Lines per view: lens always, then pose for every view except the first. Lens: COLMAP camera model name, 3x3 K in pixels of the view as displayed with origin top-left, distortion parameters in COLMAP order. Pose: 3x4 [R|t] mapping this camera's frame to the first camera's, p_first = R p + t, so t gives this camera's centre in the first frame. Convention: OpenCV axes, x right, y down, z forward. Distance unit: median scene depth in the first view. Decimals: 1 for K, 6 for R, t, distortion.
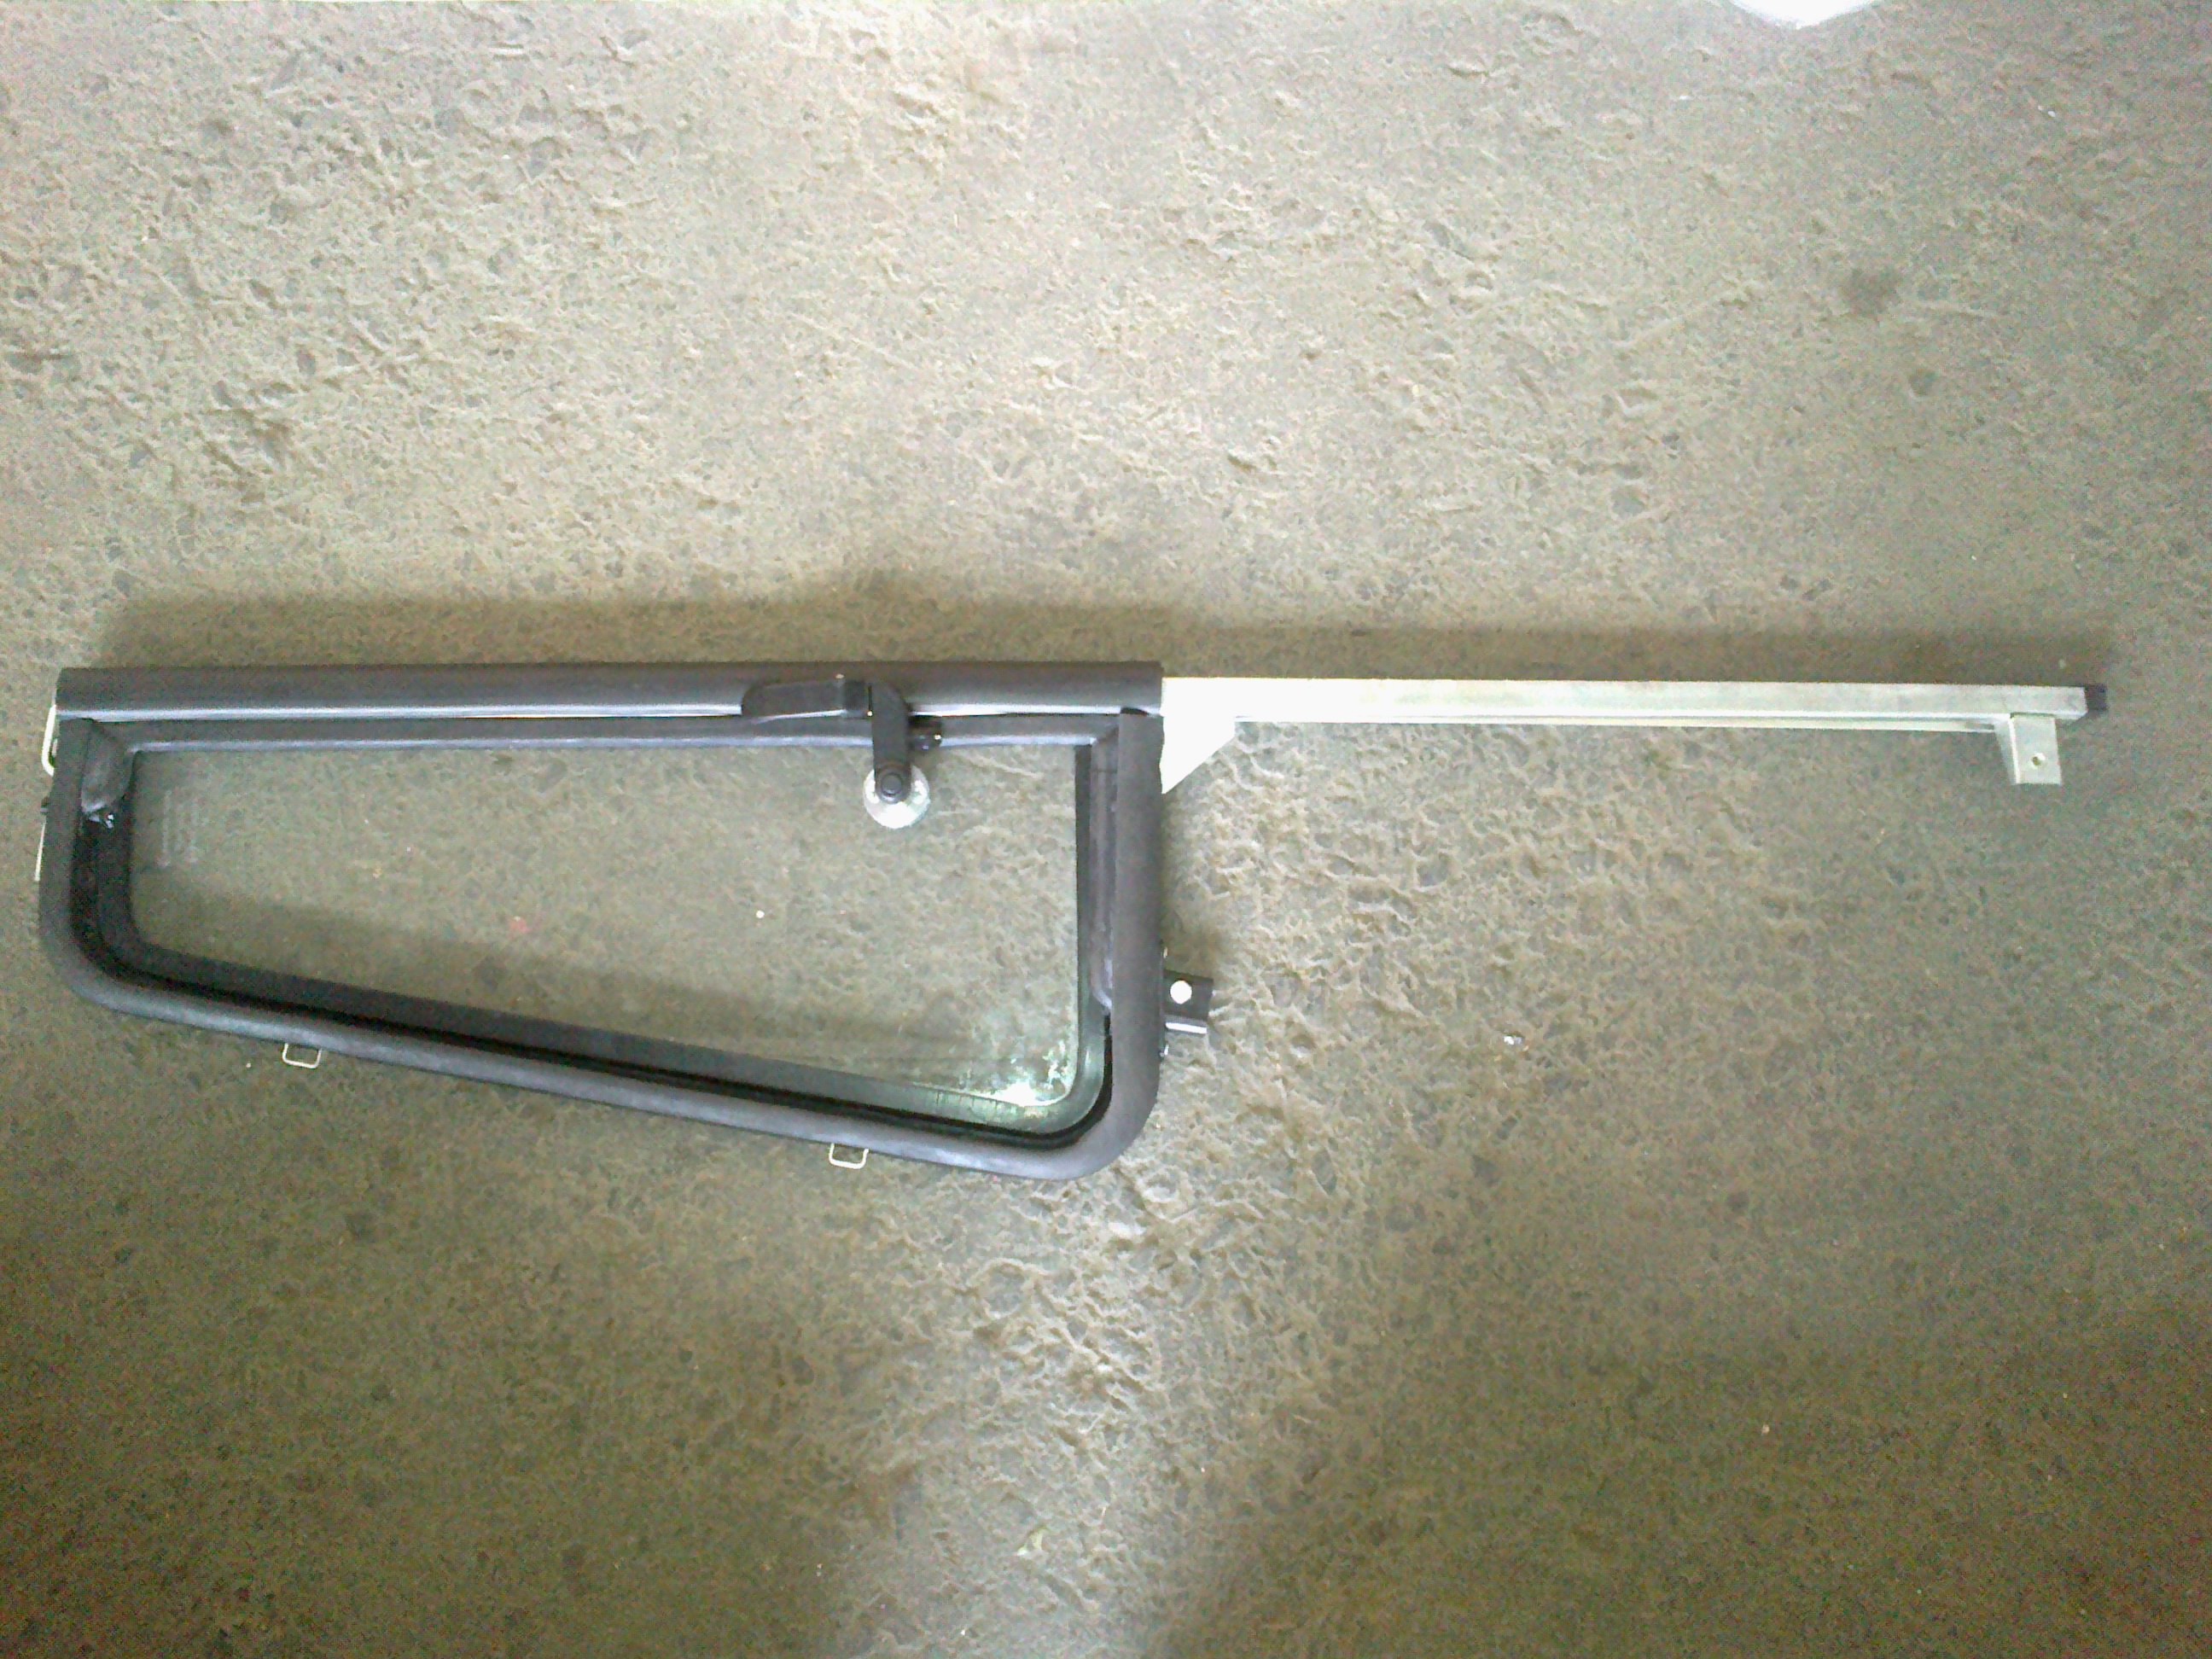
lens RADIAL K [[1924.6, 0, 1075.1], [0, 1924.6, 837.8], [0, 0, 1]] dist [0.045379, -0.109644]
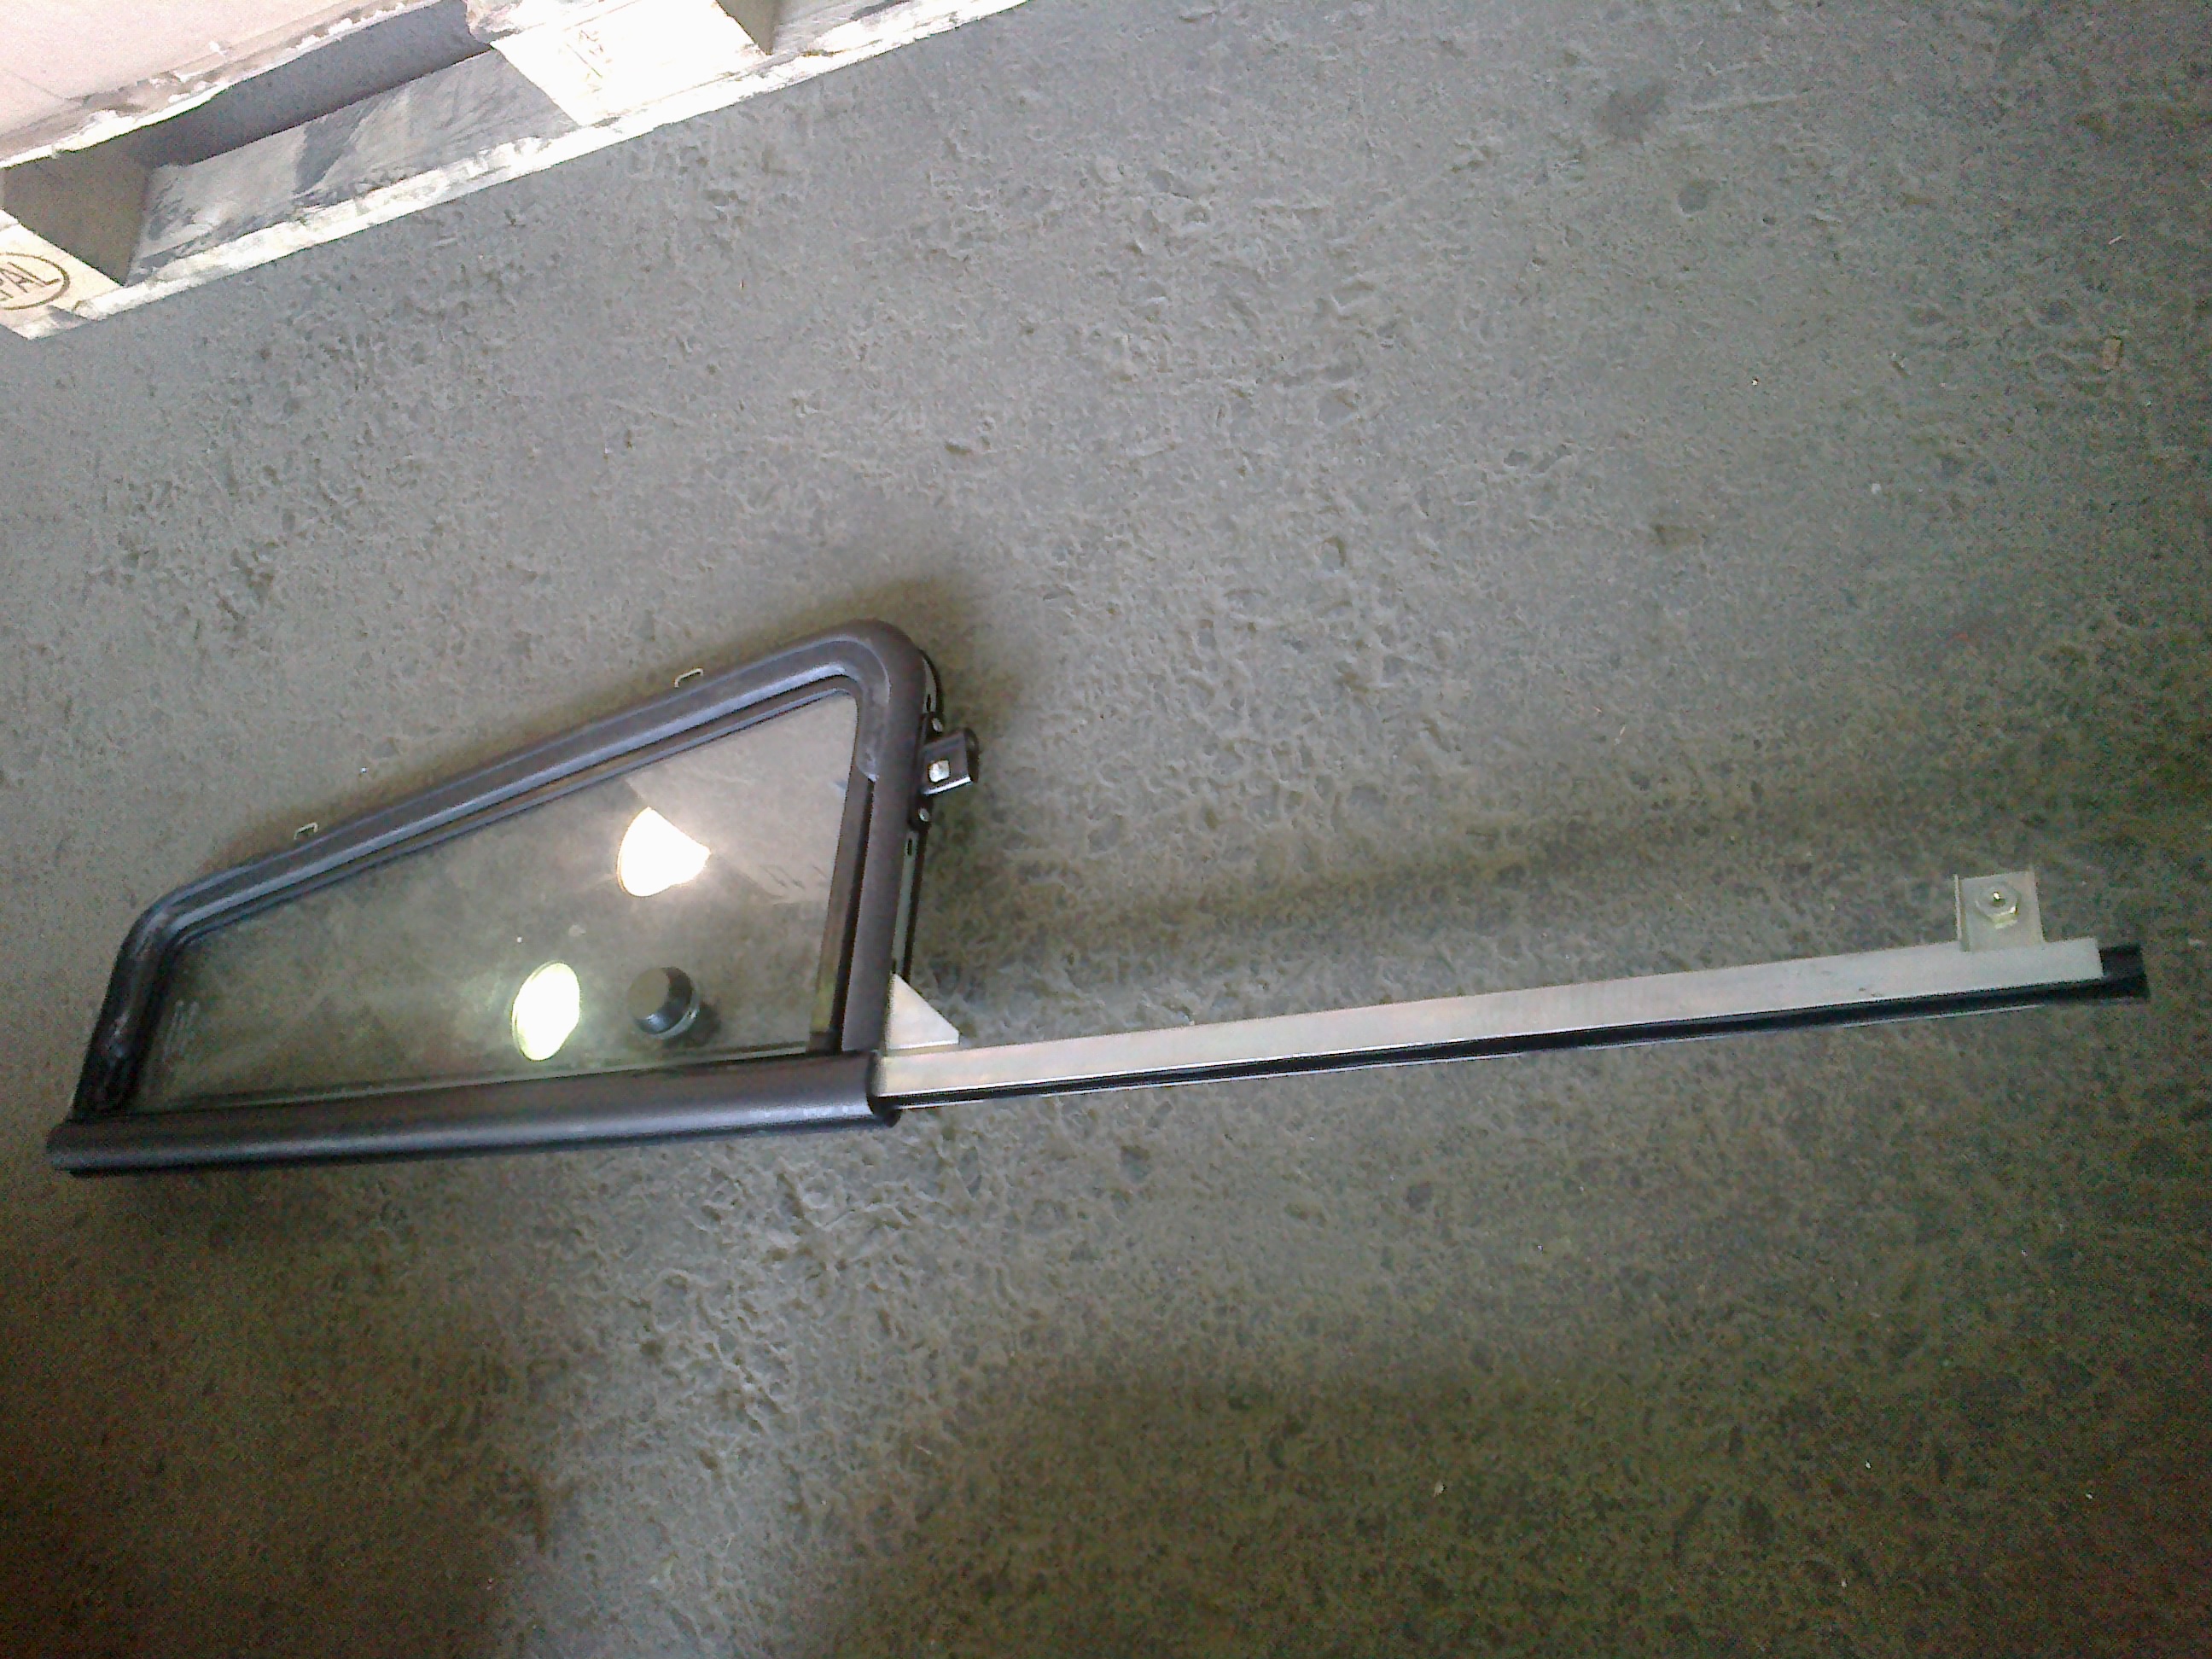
lens RADIAL K [[1924.6, 0, 1075.1], [0, 1924.6, 837.8], [0, 0, 1]] dist [0.045379, -0.109644]
pose [[0.885339, -0.103314, -0.453323, 0.571603], [0.030528, 0.985813, -0.165049, 0.163501], [0.463944, 0.132285, 0.875932, 0.211439]]
